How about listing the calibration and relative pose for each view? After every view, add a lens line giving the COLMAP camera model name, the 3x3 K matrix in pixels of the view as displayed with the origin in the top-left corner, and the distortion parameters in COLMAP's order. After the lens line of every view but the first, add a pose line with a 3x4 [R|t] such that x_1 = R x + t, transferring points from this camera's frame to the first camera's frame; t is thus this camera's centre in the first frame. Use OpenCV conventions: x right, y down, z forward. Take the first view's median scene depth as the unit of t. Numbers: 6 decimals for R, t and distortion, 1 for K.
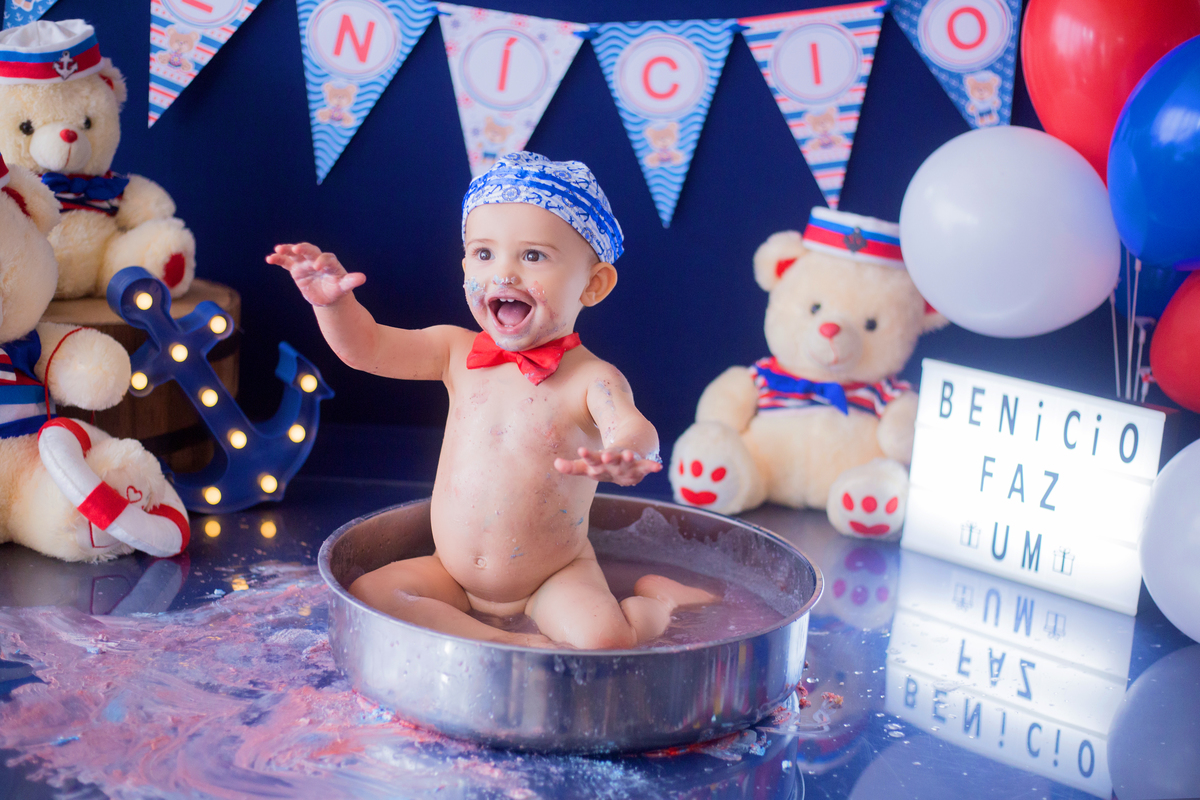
lens RADIAL K [[1895.3, 0, 605.8], [0, 1895.3, 393.7], [0, 0, 1]] dist [-0.094928, -0.110967]
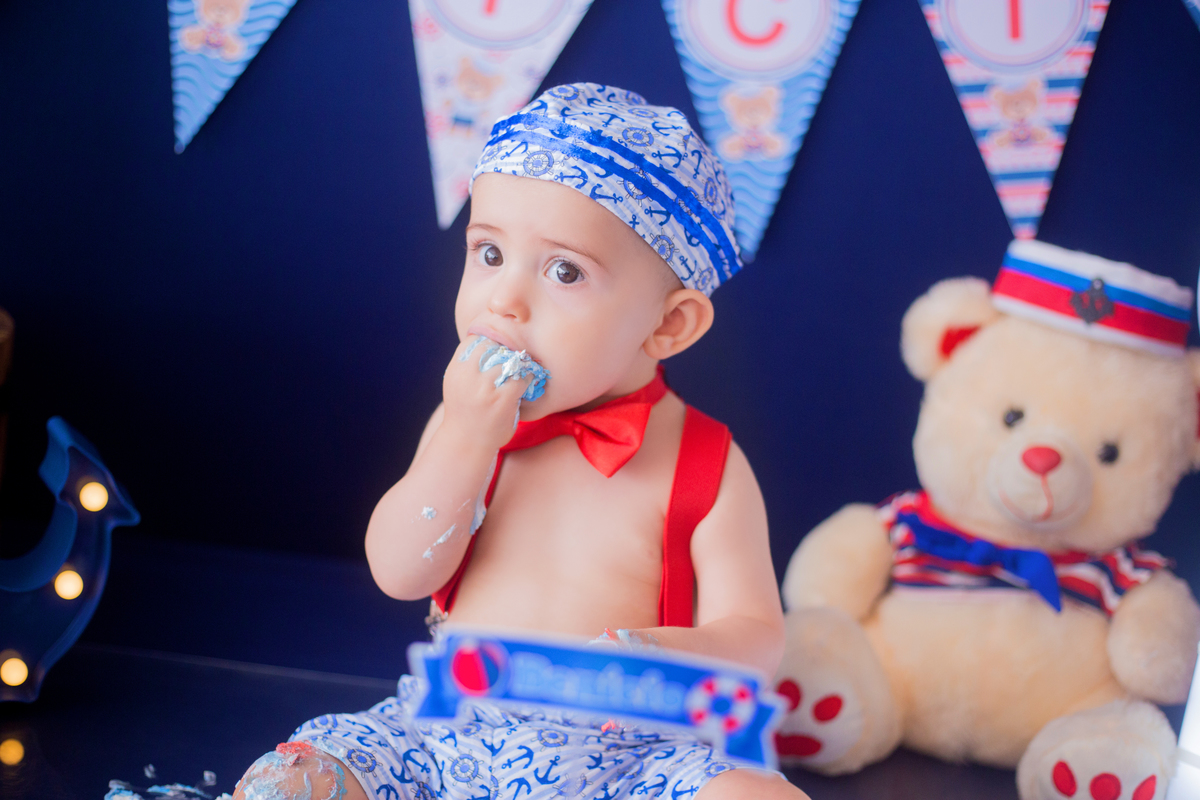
lens RADIAL K [[1810.8, 0, 594.8], [0, 1810.8, 394.8], [0, 0, 1]] dist [-0.086982, -0.180078]
pose [[0.997771, 0.065807, -0.011066, -0.008042], [-0.066045, 0.997558, -0.022732, -0.031297], [0.009543, 0.023412, 0.999680, 0.460671]]
